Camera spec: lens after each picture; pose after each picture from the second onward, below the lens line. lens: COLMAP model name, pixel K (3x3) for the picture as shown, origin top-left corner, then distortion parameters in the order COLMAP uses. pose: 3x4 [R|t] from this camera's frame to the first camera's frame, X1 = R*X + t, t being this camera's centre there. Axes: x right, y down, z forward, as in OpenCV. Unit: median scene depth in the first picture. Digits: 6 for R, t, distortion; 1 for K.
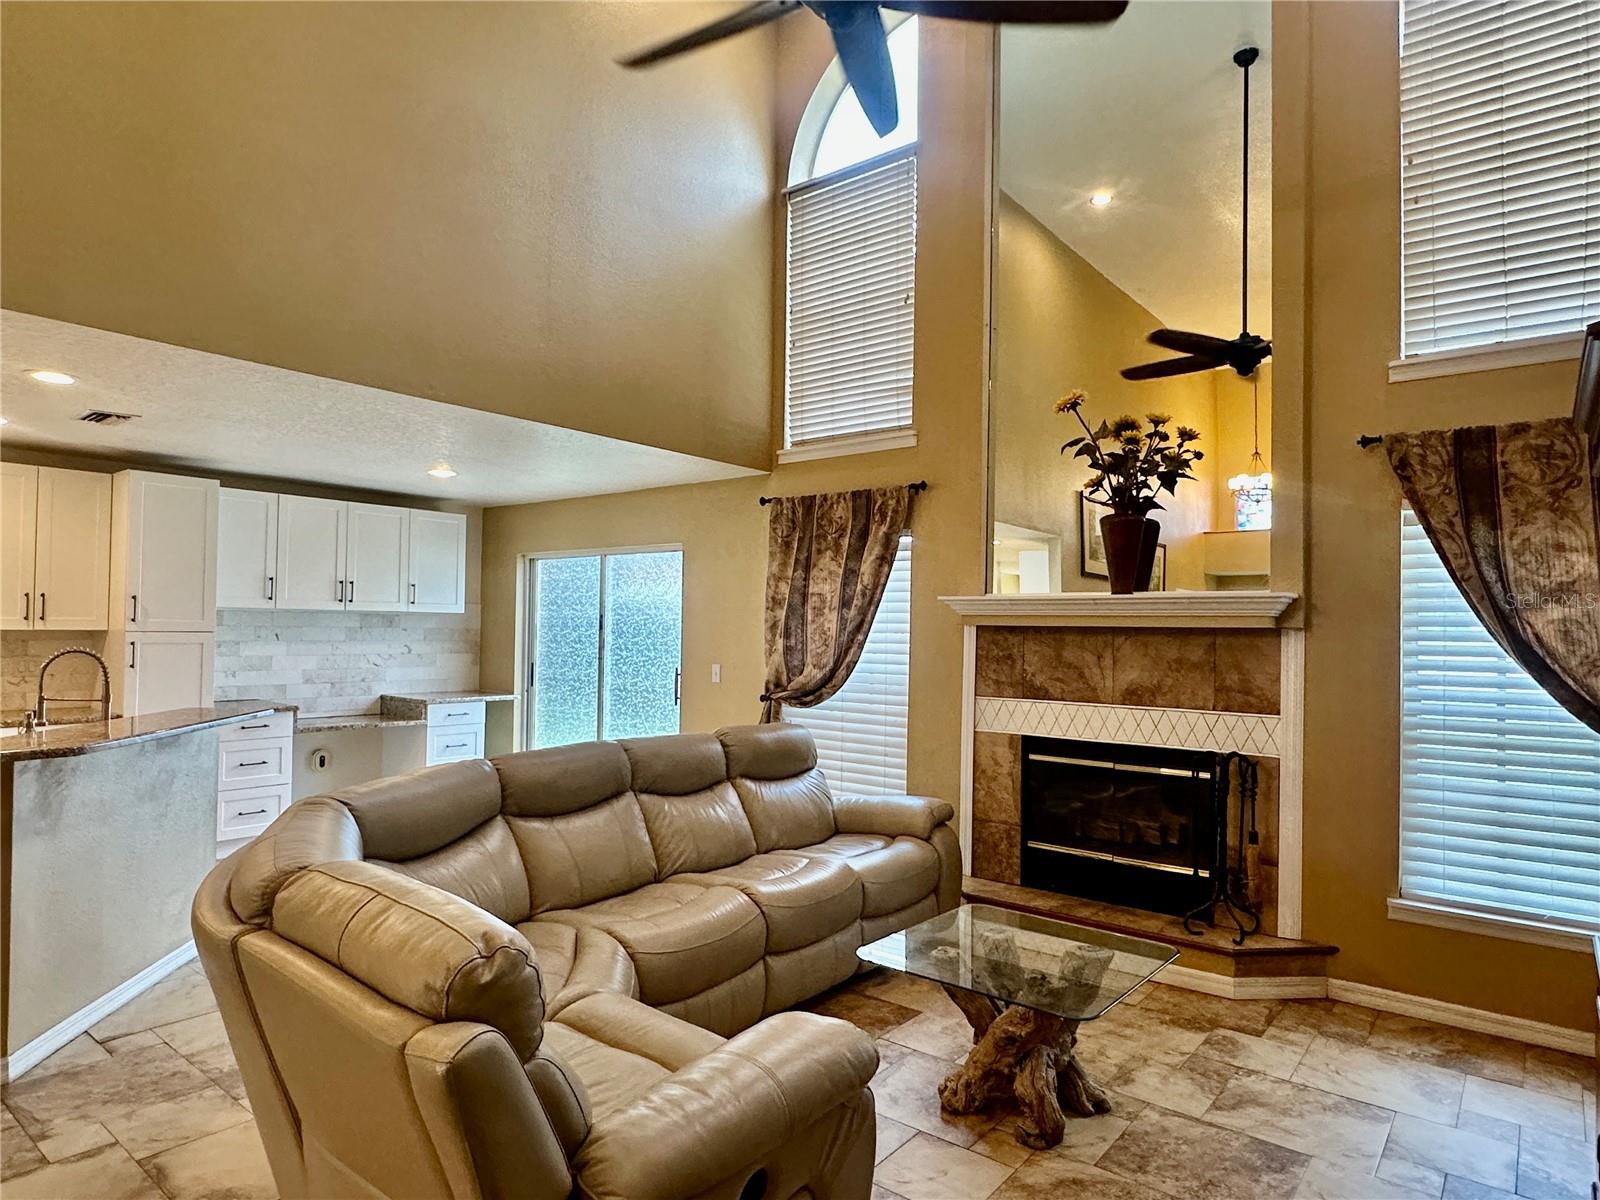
lens RADIAL K [[943.2, 0, 796.8], [0, 943.2, 604.9], [0, 0, 1]] dist [-0.002723, 0.000910]
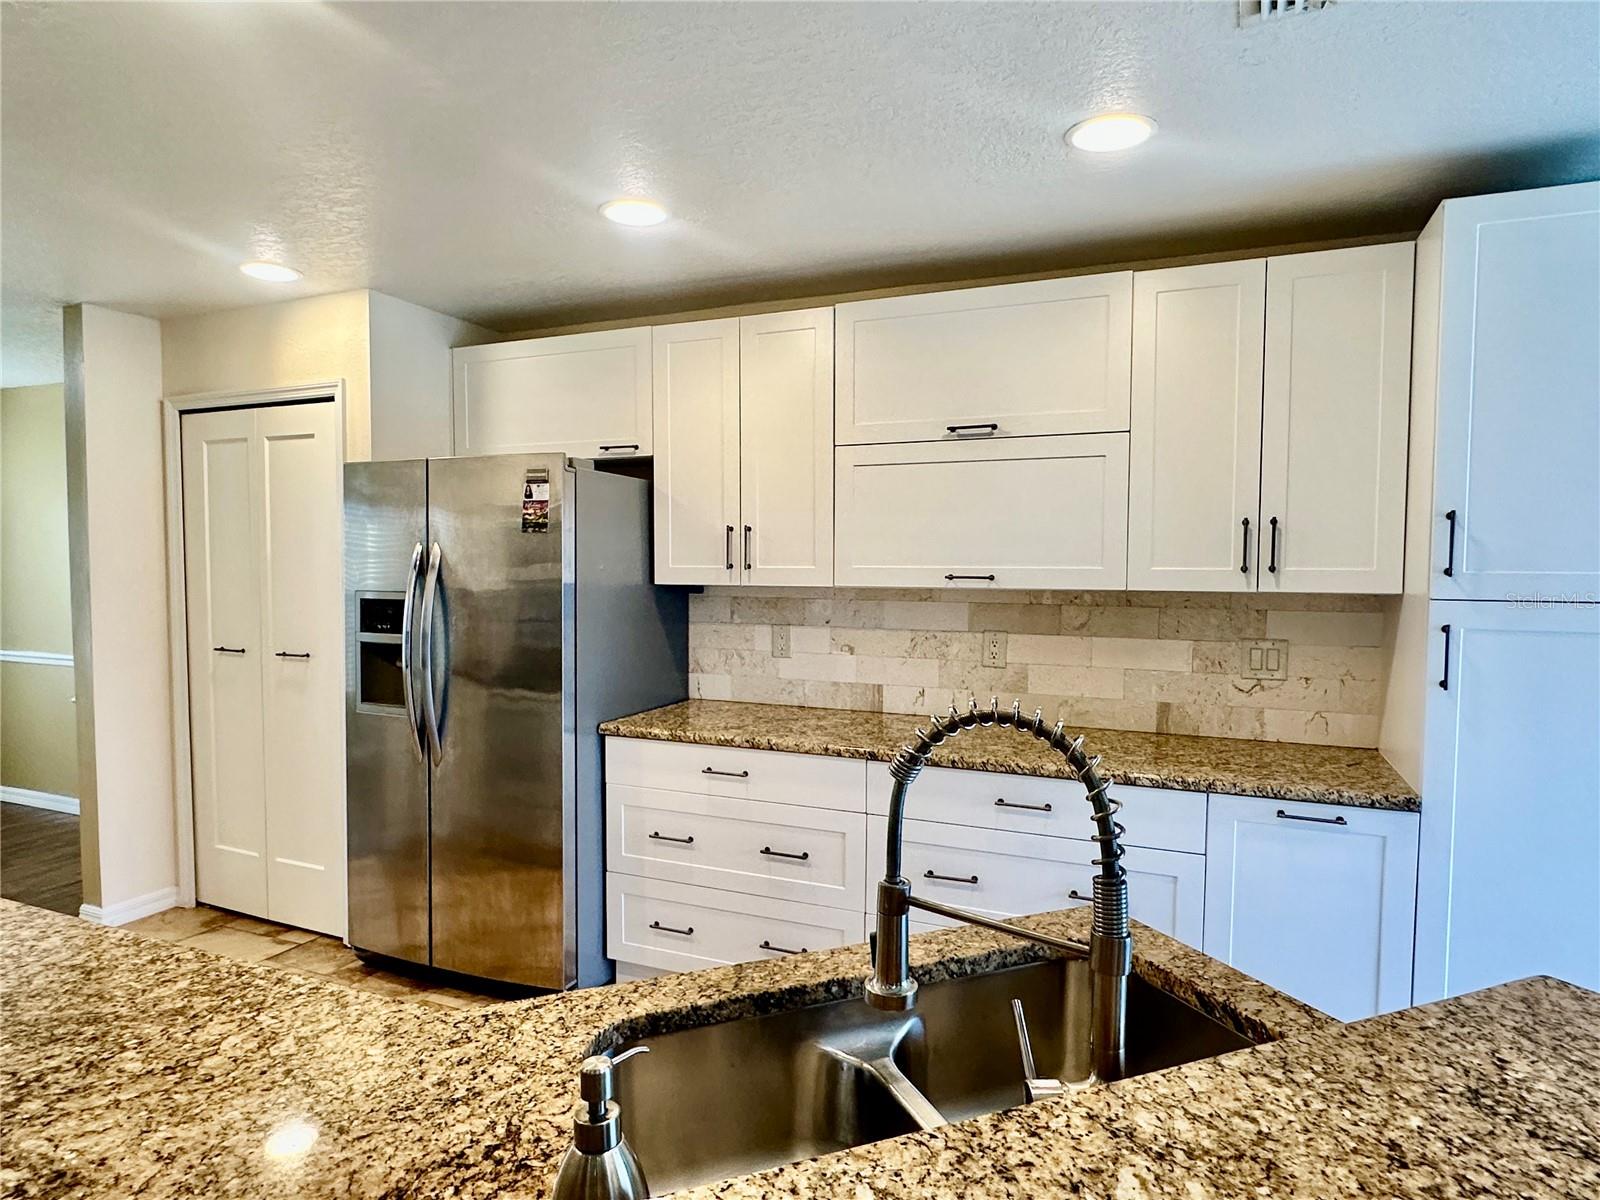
lens RADIAL K [[943.2, 0, 794.0], [0, 943.2, 614.7], [0, 0, 1]] dist [-0.002723, 0.000910]
pose [[0.268371, 0.041166, -0.962436, -0.379453], [0.021704, 0.998574, 0.048764, 0.008433], [0.963071, -0.033975, 0.267095, 0.605359]]
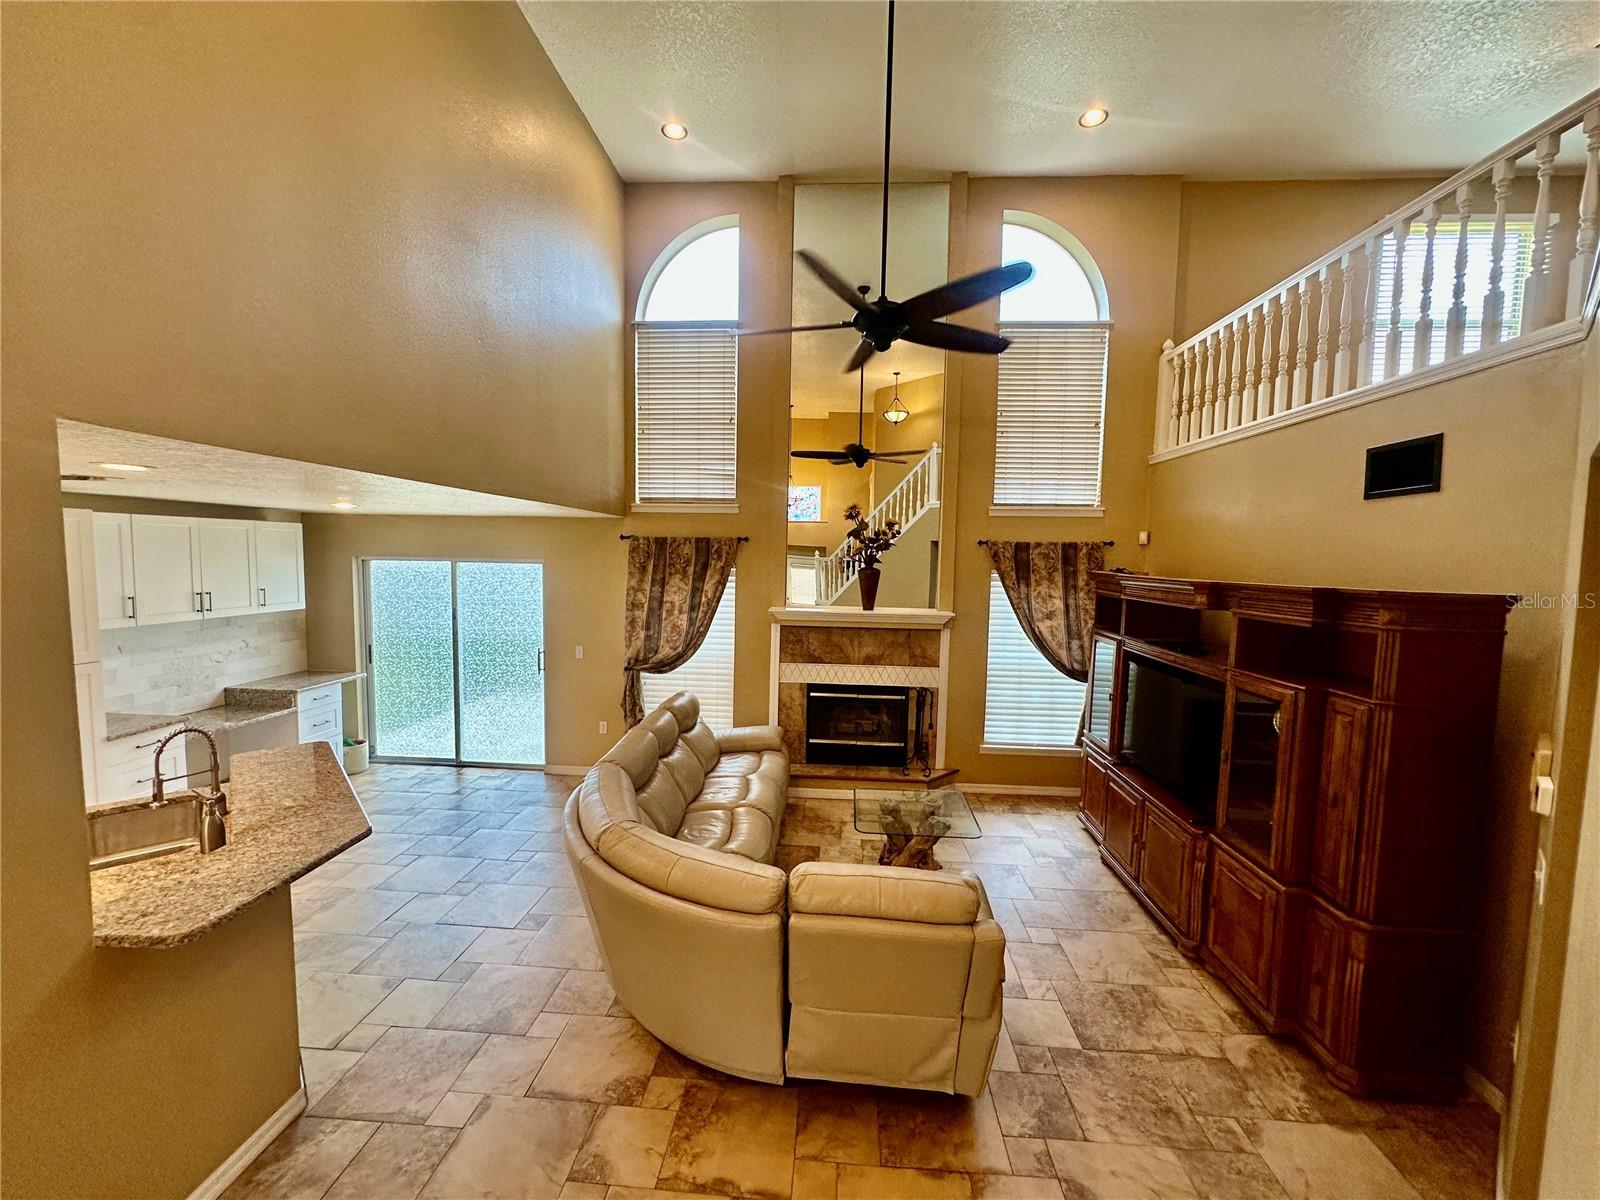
lens RADIAL K [[641.4, 0, 800.1], [0, 641.4, 599.4], [0, 0, 1]] dist [-0.002403, 0.001111]
pose [[0.818402, -0.041635, 0.573136, -0.410174], [-0.020553, 0.994613, 0.101602, -0.127794], [-0.574279, -0.094931, 0.813137, 0.014408]]
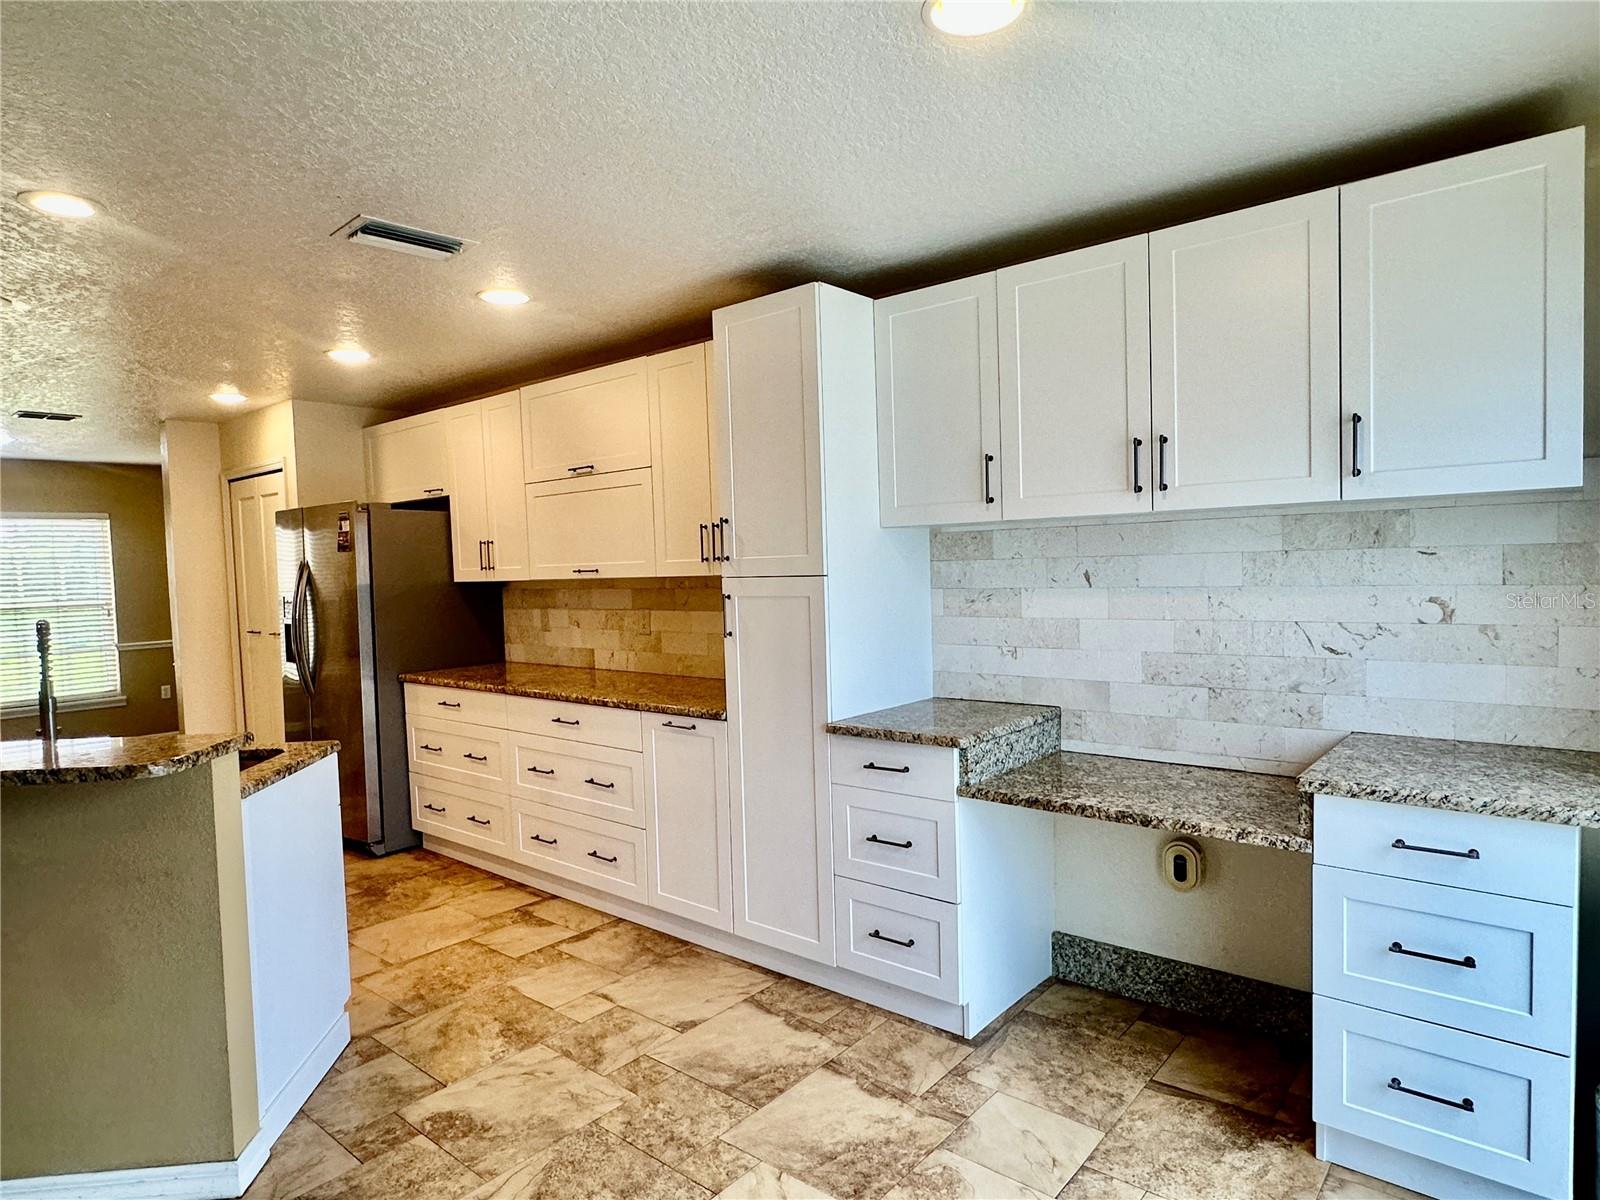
lens RADIAL K [[943.2, 0, 796.4], [0, 943.2, 607.2], [0, 0, 1]] dist [-0.002723, 0.000910]
pose [[-0.022275, 0.032741, -0.999216, -0.093448], [0.054471, 0.998019, 0.031488, 0.030249], [0.998267, -0.053727, -0.024014, 1.036879]]
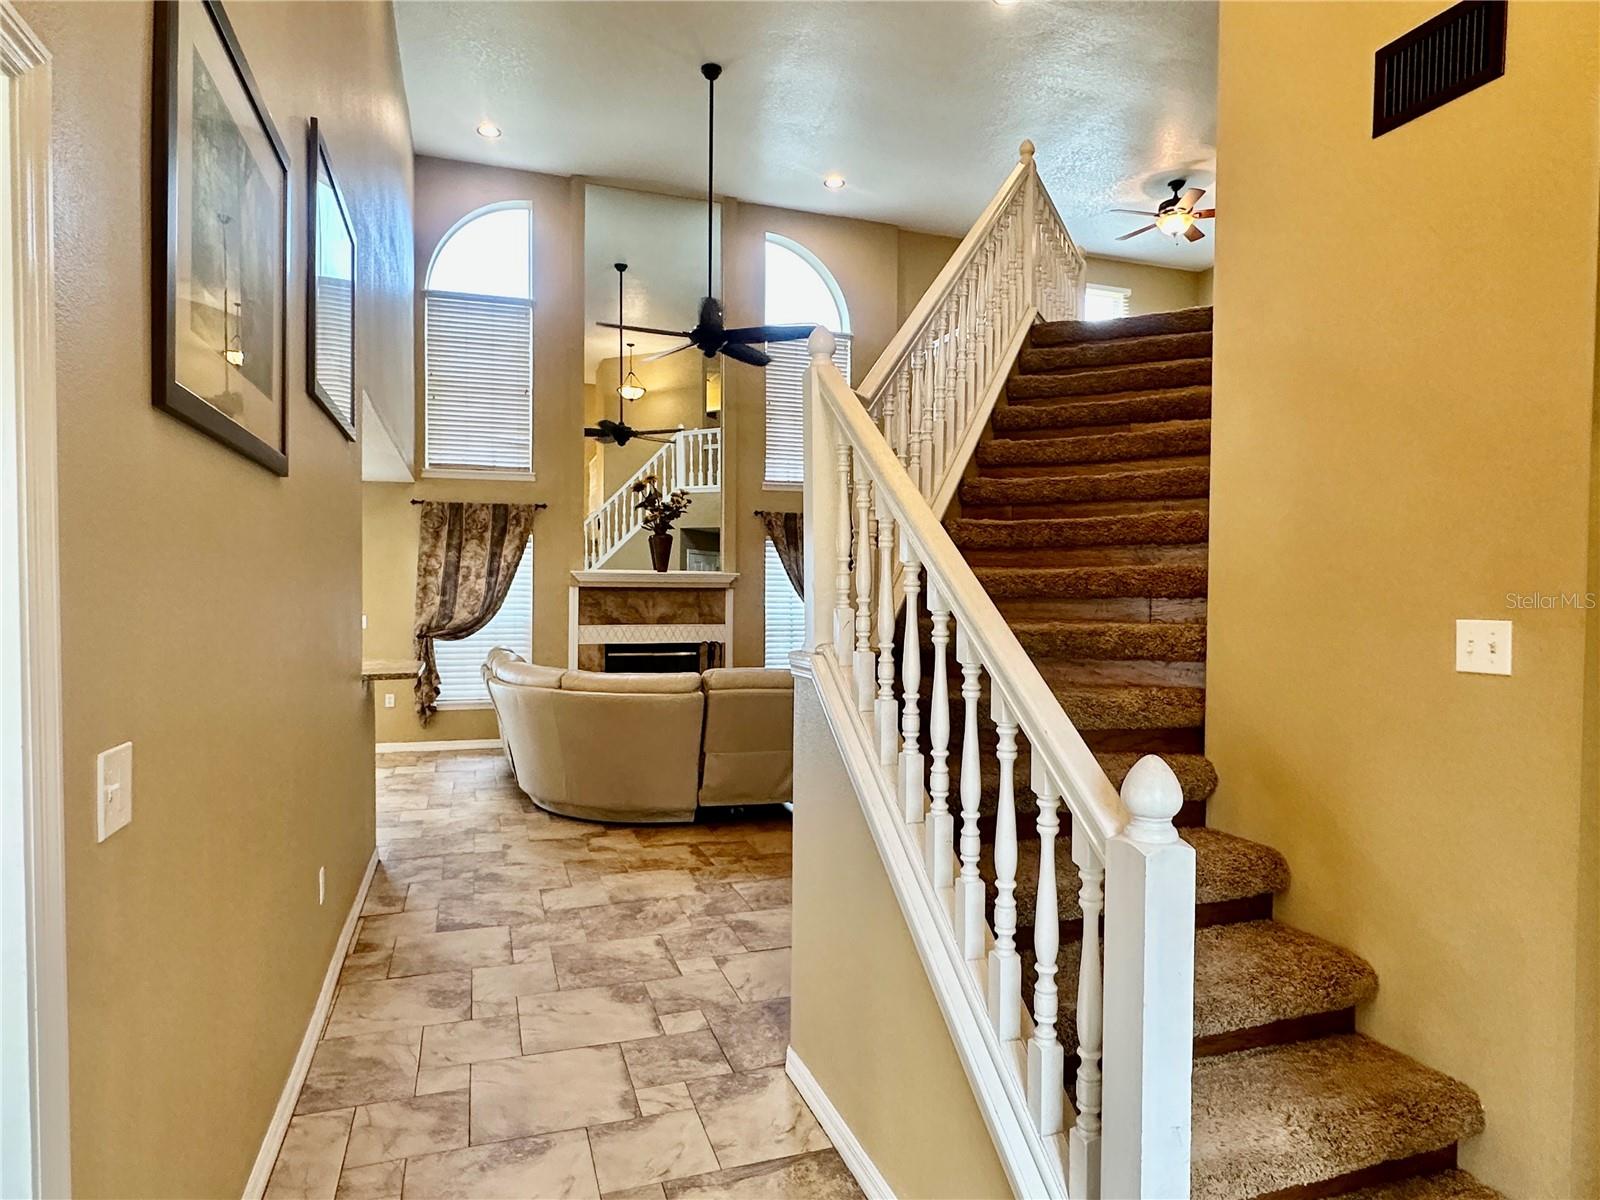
lens RADIAL K [[943.2, 0, 798.9], [0, 943.2, 606.5], [0, 0, 1]] dist [-0.002723, 0.000910]
pose [[0.530779, -0.027731, 0.847056, -1.013885], [-0.019131, 0.998818, 0.044687, -0.026608], [-0.847294, -0.039924, 0.529621, -0.299015]]
